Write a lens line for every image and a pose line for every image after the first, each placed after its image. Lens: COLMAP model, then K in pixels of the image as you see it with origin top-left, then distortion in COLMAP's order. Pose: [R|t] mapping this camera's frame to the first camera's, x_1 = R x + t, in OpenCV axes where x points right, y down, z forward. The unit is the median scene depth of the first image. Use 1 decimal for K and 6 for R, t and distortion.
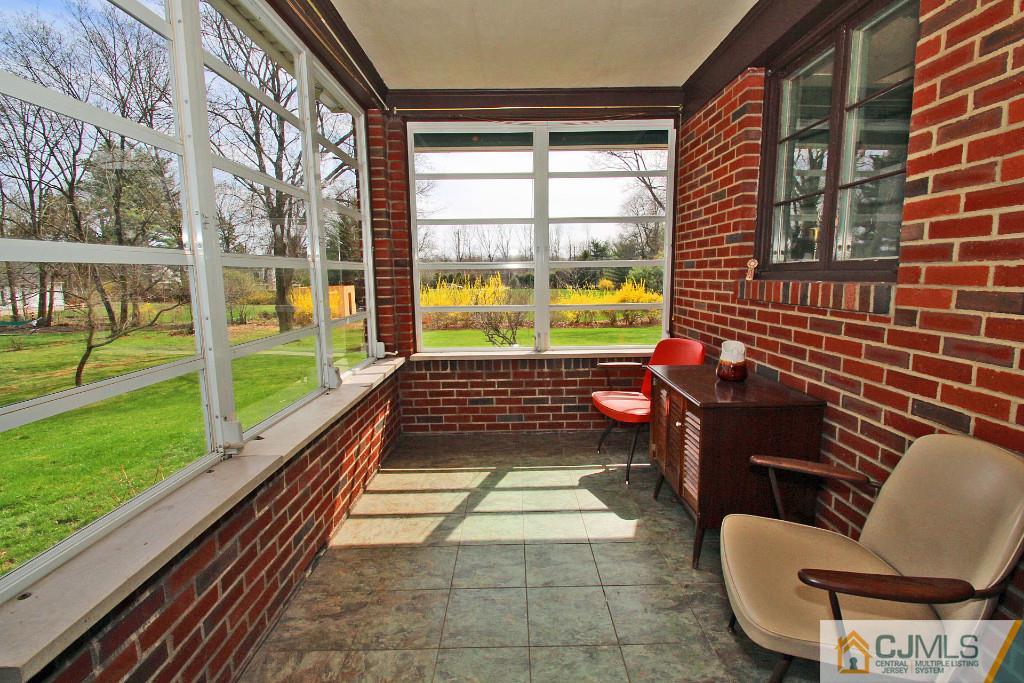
lens RADIAL K [[472.6, 0, 514.2], [0, 472.6, 343.8], [0, 0, 1]] dist [0.007739, -0.014094]
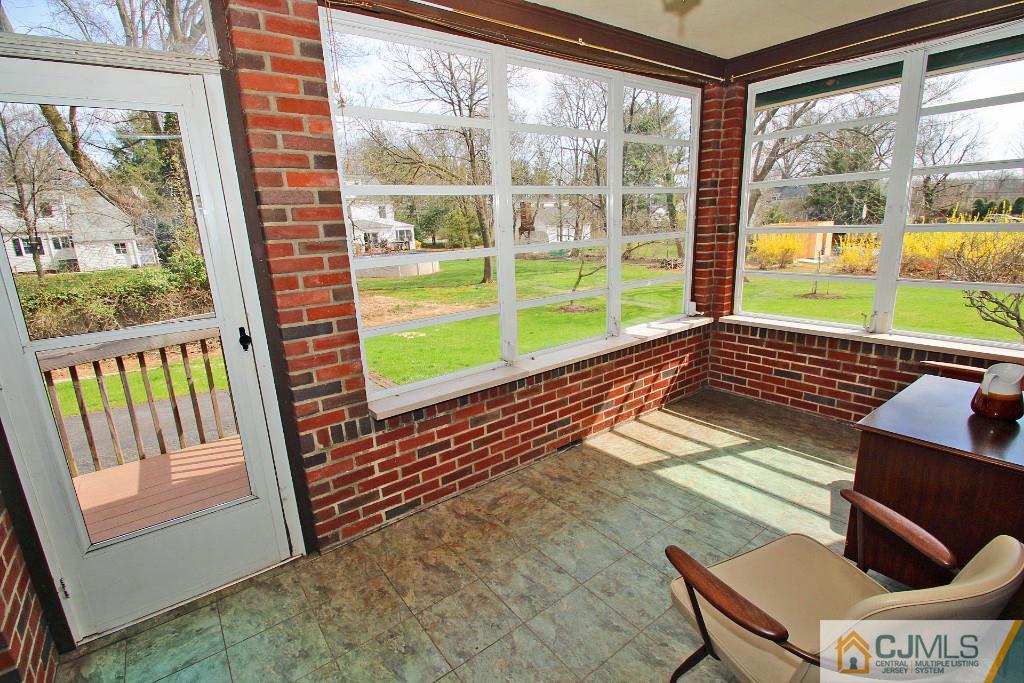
lens RADIAL K [[472.6, 0, 514.2], [0, 472.6, 343.8], [0, 0, 1]] dist [0.007739, -0.014094]
pose [[0.595302, 0.181570, -0.782718, 0.371988], [-0.074775, 0.982425, 0.171026, -0.067681], [0.800015, -0.043284, 0.598416, -0.016018]]
